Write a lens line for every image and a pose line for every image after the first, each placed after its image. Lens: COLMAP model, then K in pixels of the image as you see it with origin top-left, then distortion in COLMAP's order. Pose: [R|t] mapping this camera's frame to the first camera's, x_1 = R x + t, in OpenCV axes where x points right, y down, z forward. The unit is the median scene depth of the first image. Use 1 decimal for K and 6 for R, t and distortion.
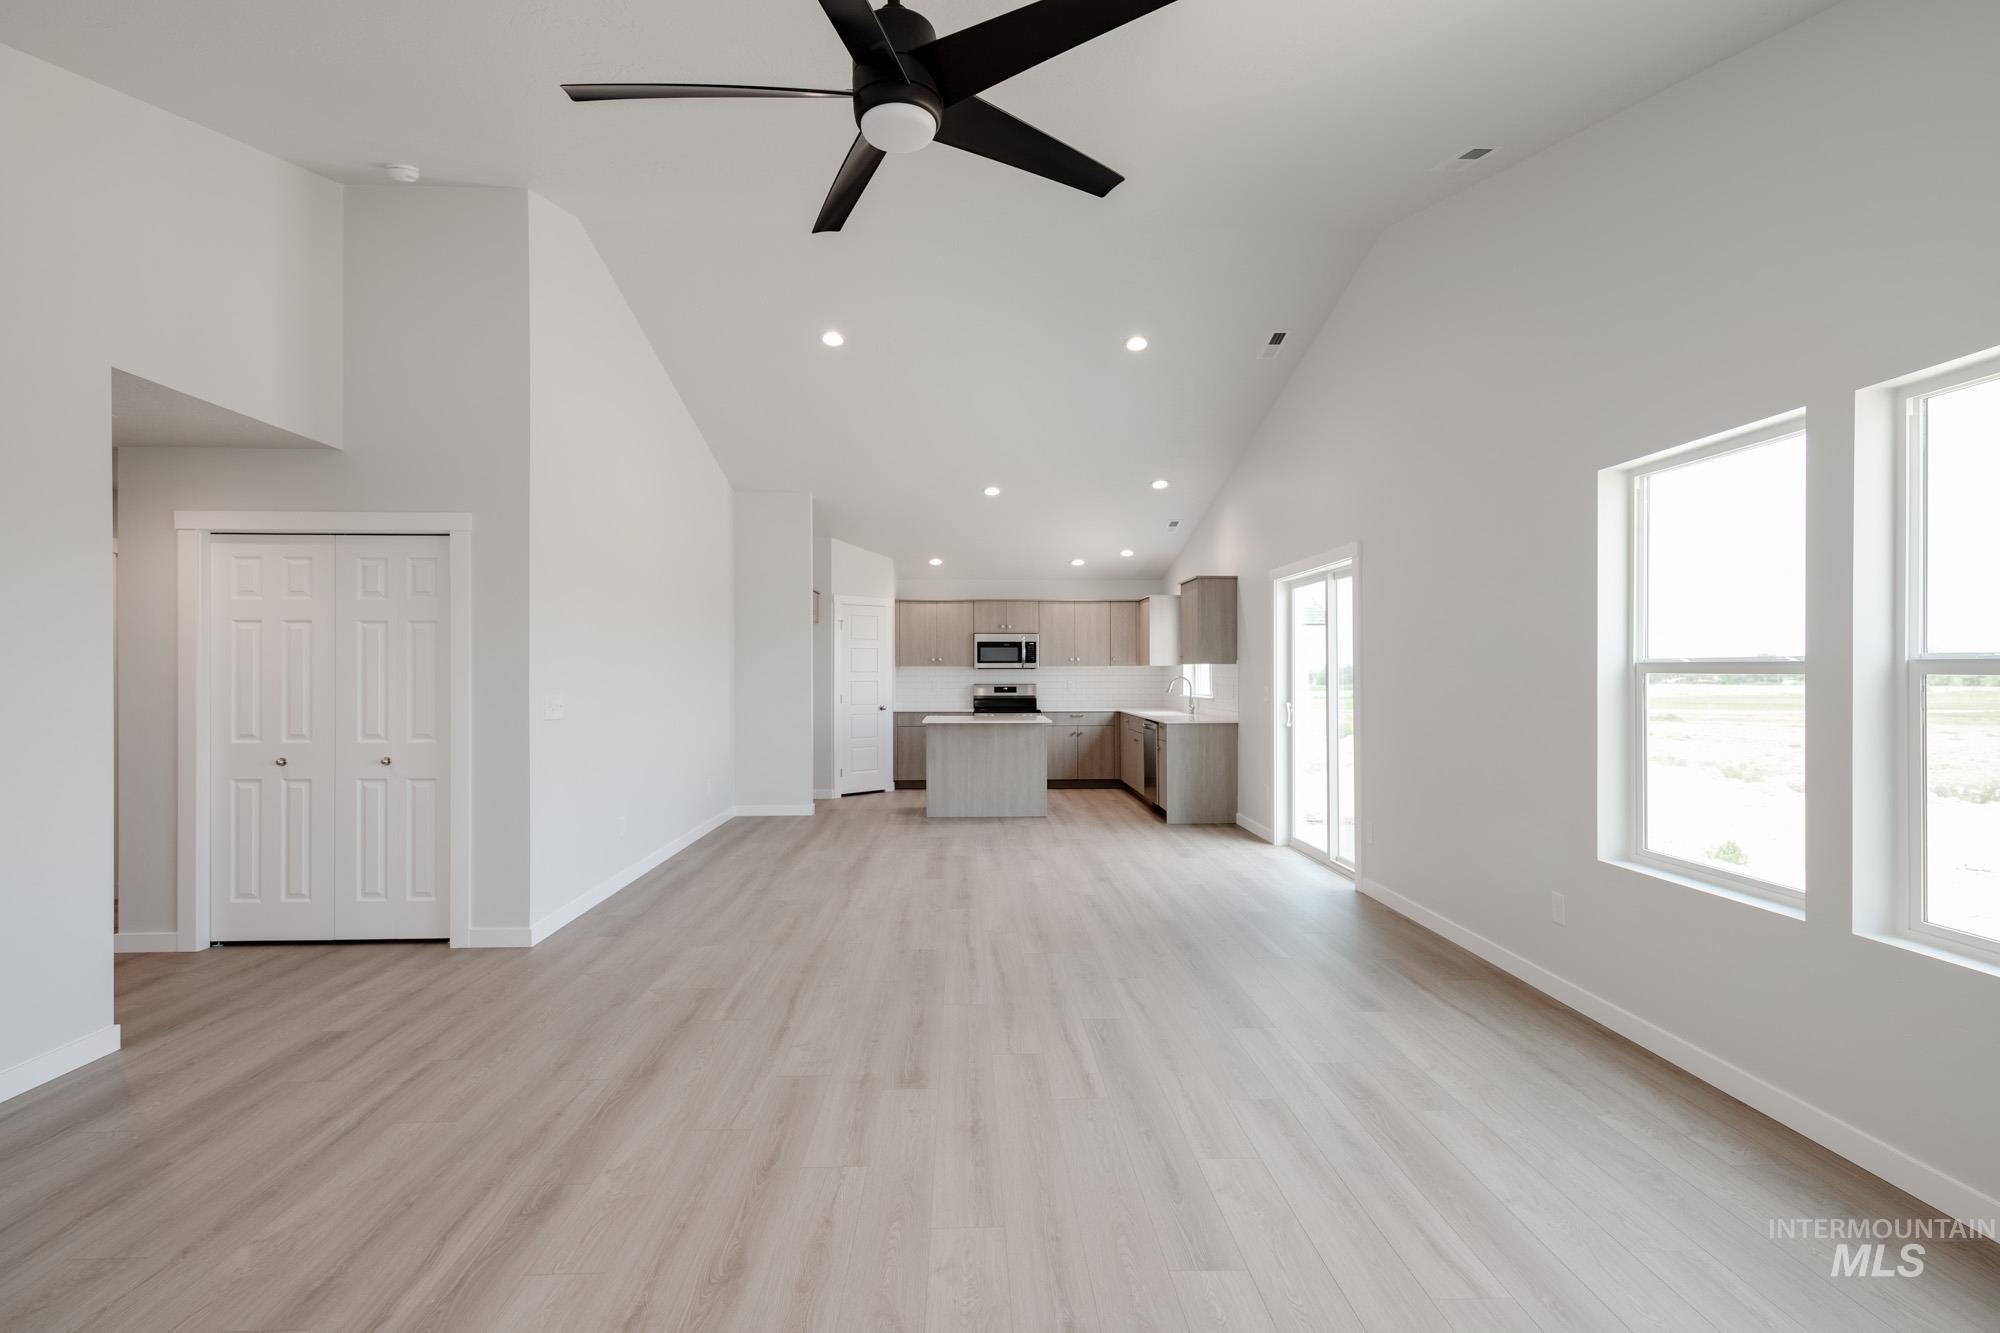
lens RADIAL K [[947.8, 0, 993.4], [0, 947.8, 663.7], [0, 0, 1]] dist [0.016667, -0.006720]
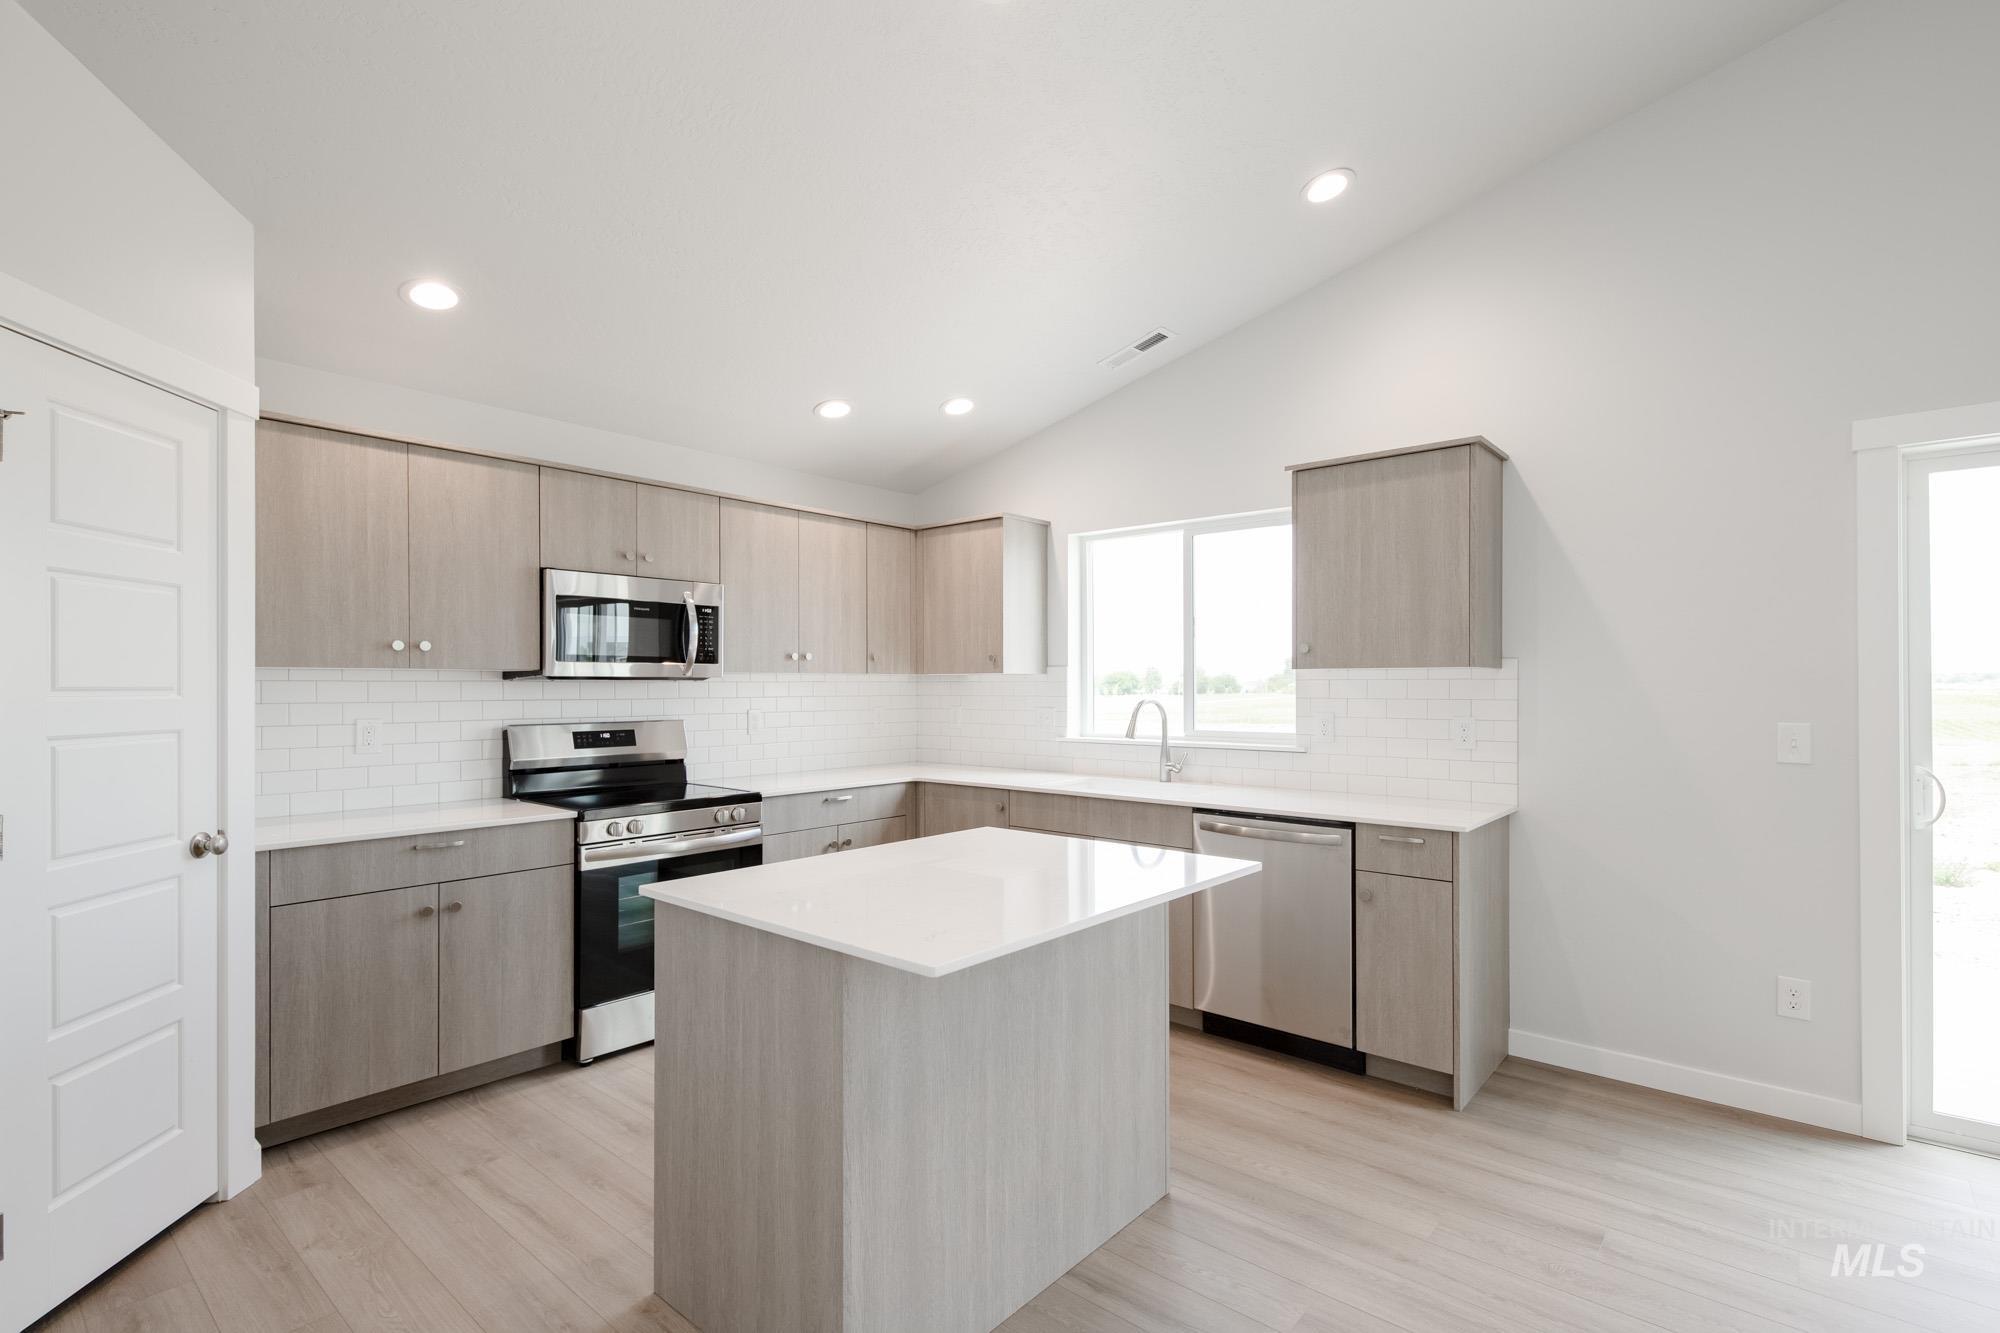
lens RADIAL K [[947.8, 0, 1001.7], [0, 947.8, 689.1], [0, 0, 1]] dist [0.016667, -0.006720]
pose [[0.680269, -0.002178, 0.732959, -0.254841], [-0.004794, 0.999961, 0.007420, 0.009718], [-0.732947, -0.008561, 0.680232, 1.134767]]
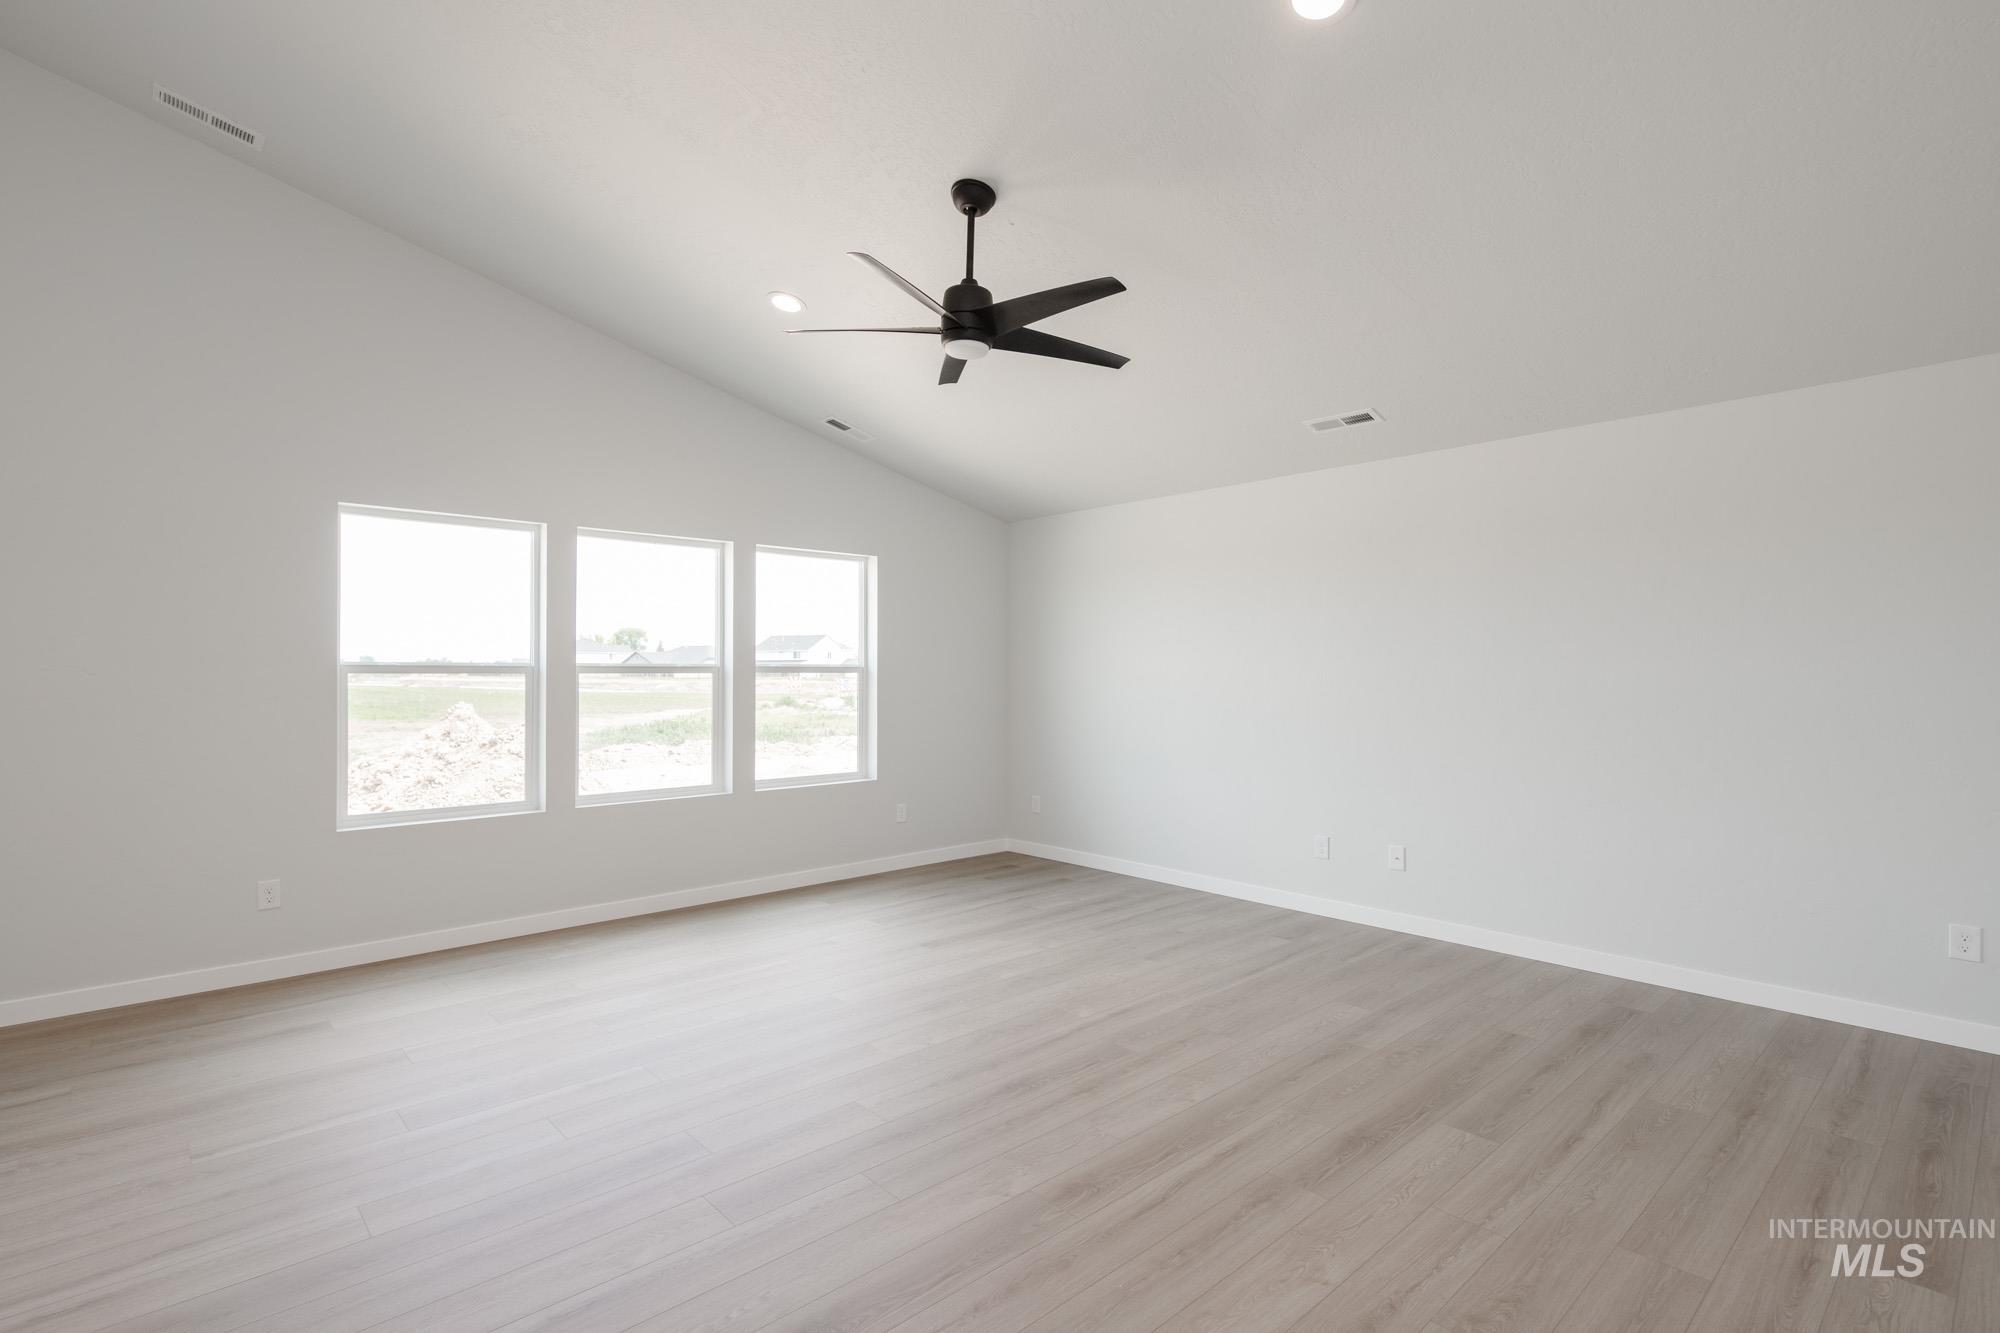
lens RADIAL K [[945.2, 0, 991.1], [0, 945.2, 672.1], [0, 0, 1]] dist [0.016067, -0.005303]
pose [[-0.646364, 0.002295, 0.763026, -0.445436], [-0.004212, 0.999970, -0.006576, 0.007340], [-0.763018, -0.007465, -0.646334, 0.648978]]
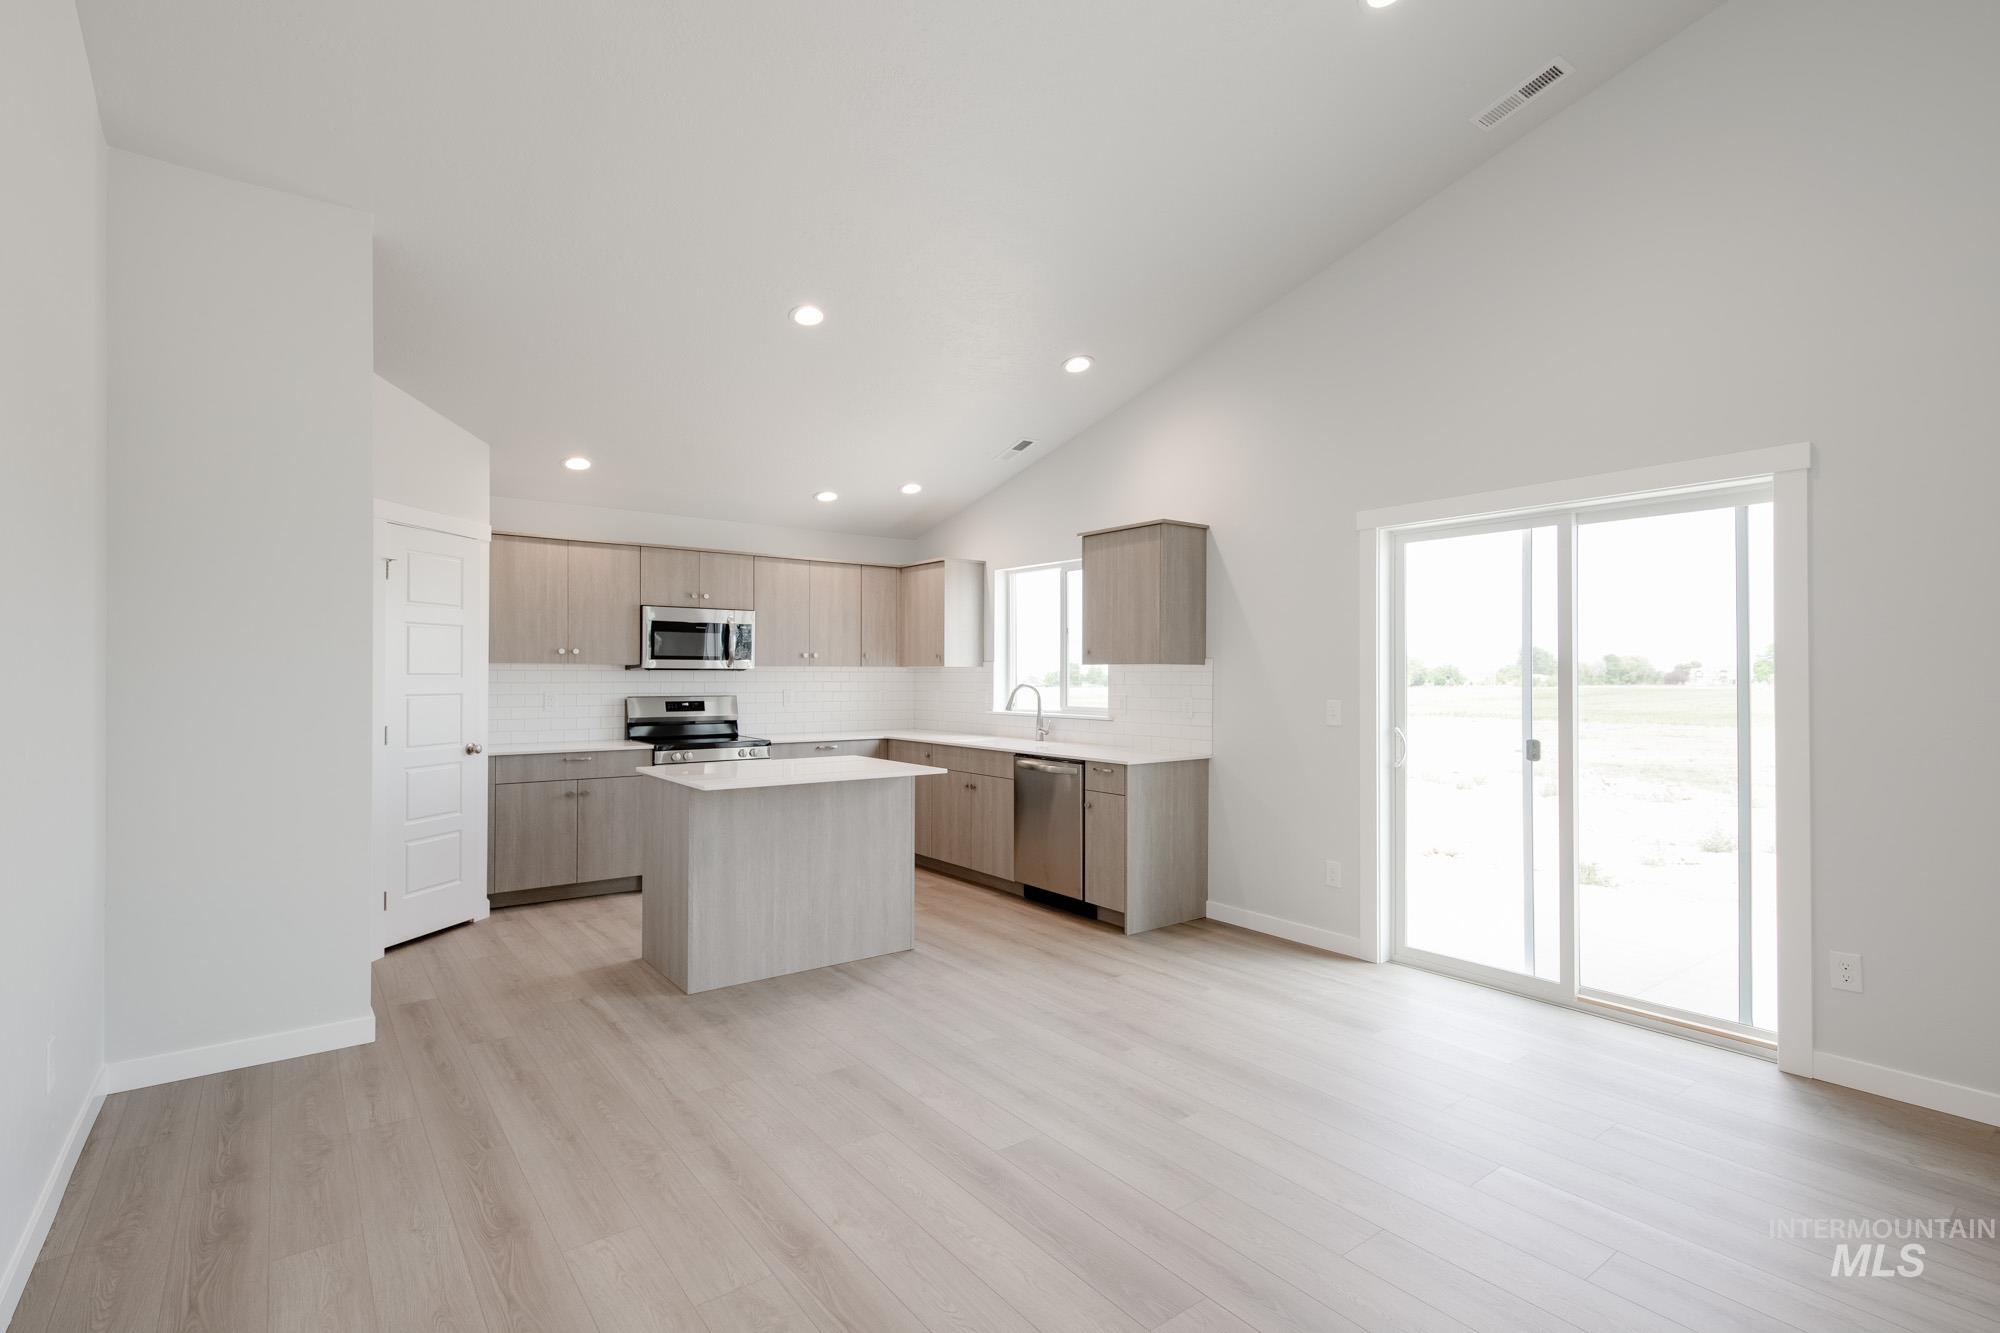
lens RADIAL K [[947.8, 0, 1003.8], [0, 947.8, 674.6], [0, 0, 1]] dist [0.016667, -0.006720]
pose [[0.817651, 0.004379, 0.575697, -0.281778], [-0.008441, 0.999955, 0.004383, 0.006957], [-0.575652, -0.008443, 0.817651, 0.724349]]
